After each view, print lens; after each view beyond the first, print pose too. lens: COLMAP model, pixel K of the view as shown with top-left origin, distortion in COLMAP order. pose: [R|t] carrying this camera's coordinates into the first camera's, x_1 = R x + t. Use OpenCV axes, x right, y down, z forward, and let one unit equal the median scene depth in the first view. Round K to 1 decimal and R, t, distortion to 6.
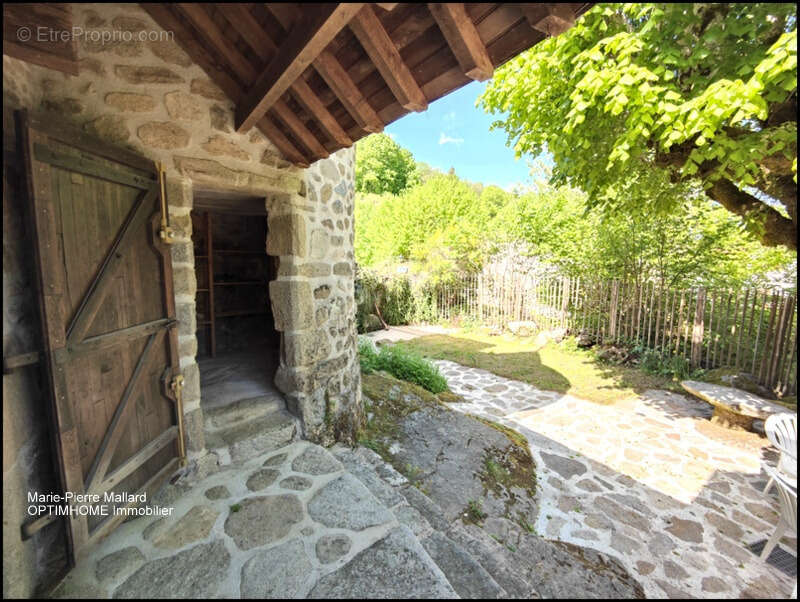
lens RADIAL K [[345.8, 0, 402.7], [0, 345.8, 303.8], [0, 0, 1]] dist [0.014823, -0.011611]
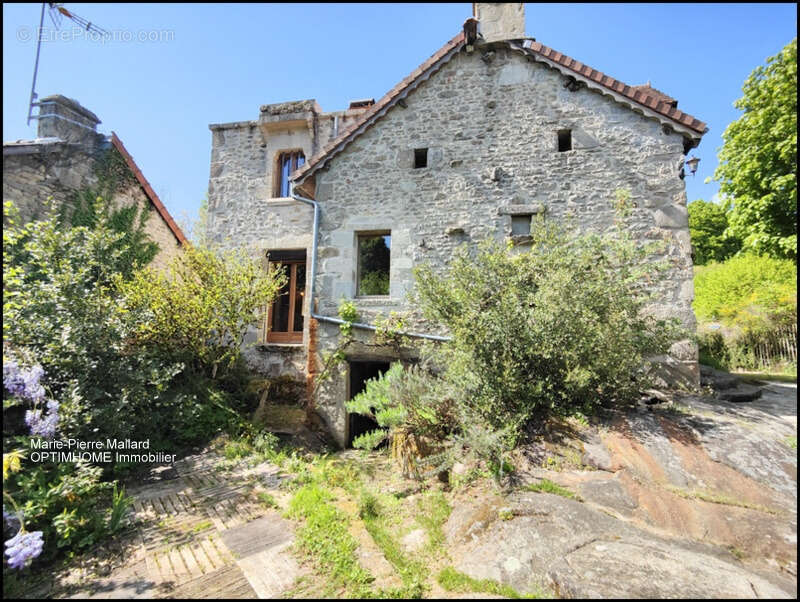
lens RADIAL K [[345.8, 0, 396.9], [0, 345.8, 299.8], [0, 0, 1]] dist [0.014823, -0.011611]
pose [[0.689634, -0.083509, -0.719327, 0.232954], [-0.097924, 0.973451, -0.206893, 0.352852], [0.717507, 0.213119, 0.663147, -1.339699]]
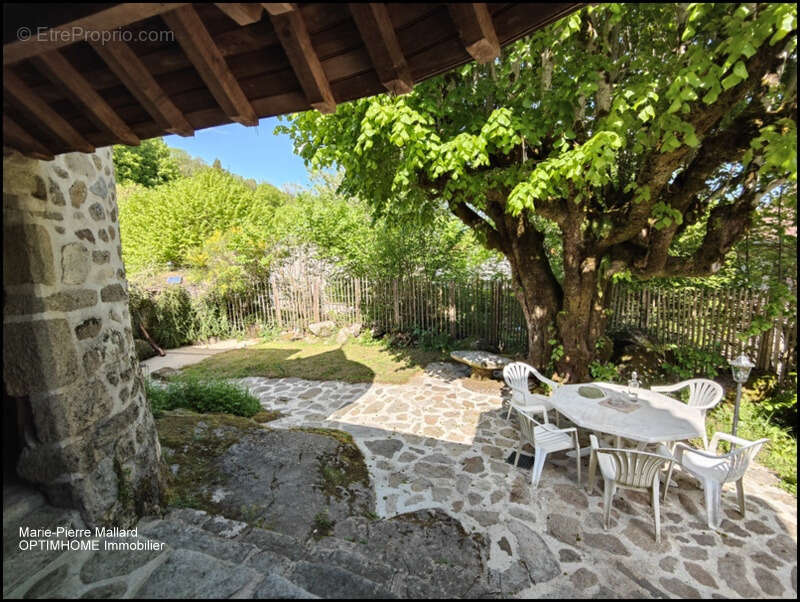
lens RADIAL K [[345.8, 0, 403.5], [0, 345.8, 304.0], [0, 0, 1]] dist [0.014823, -0.011611]
pose [[0.822678, -0.107641, 0.558224, -0.040615], [0.107480, 0.993653, 0.033206, -0.017911], [-0.558255, 0.032679, 0.829025, 0.007714]]
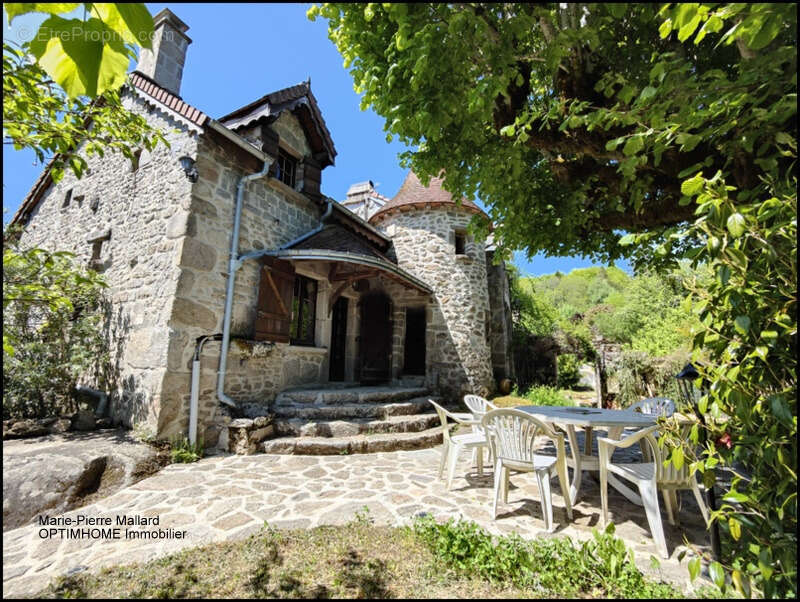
lens RADIAL K [[345.8, 0, 400.0], [0, 345.8, 296.9], [0, 0, 1]] dist [0.014823, -0.011611]
pose [[0.474826, -0.192670, -0.858731, 0.892184], [-0.113475, 0.954194, -0.276833, 0.205857], [0.872733, 0.228892, 0.431213, -0.222667]]
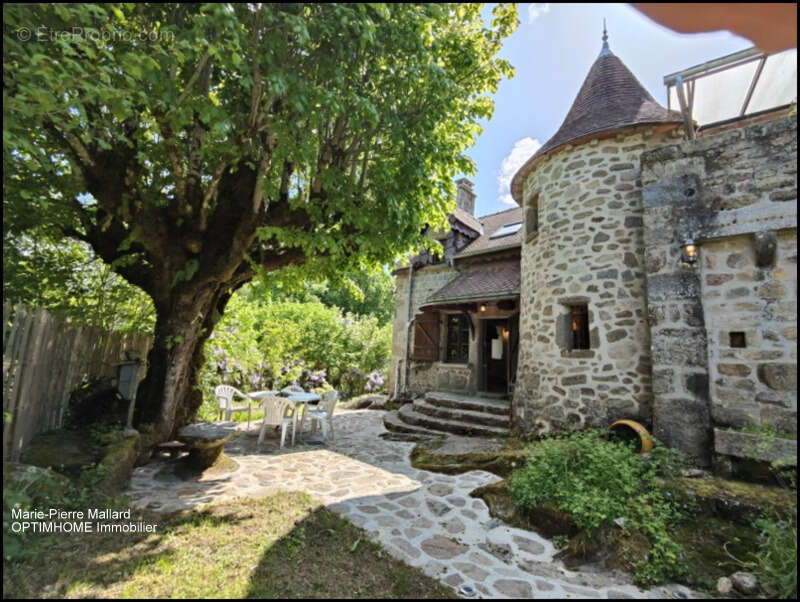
lens RADIAL K [[381.9, 0, 391.3], [0, 381.9, 301.7], [0, 0, 1]] dist [0.002543, -0.008247]
pose [[-0.979842, -0.097647, -0.174286, 0.457397], [-0.094135, 0.995156, -0.028322, -0.080201], [0.176207, -0.011344, -0.984288, 1.467456]]
